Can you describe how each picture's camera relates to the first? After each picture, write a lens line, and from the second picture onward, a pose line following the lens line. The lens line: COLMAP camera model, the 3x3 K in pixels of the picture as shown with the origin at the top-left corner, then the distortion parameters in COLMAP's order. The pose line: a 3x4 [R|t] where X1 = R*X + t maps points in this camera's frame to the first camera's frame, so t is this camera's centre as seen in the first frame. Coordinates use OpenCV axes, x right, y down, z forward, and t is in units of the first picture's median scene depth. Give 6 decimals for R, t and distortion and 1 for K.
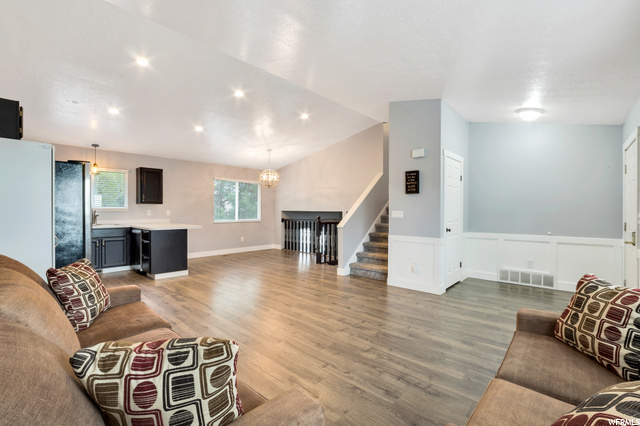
lens RADIAL K [[287.7, 0, 320.0], [0, 287.7, 213.0], [0, 0, 1]] dist [-0.021615, -0.000099]
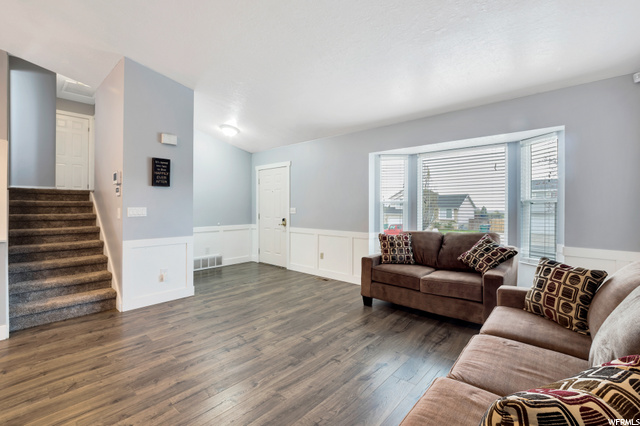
lens RADIAL K [[294.9, 0, 314.9], [0, 294.9, 210.9], [0, 0, 1]] dist [-0.019363, 0.000200]
pose [[-0.029591, -0.016224, 0.999430, -0.631862], [0.012482, 0.999784, 0.016600, -0.006255], [-0.999484, 0.012967, -0.029383, 0.694064]]
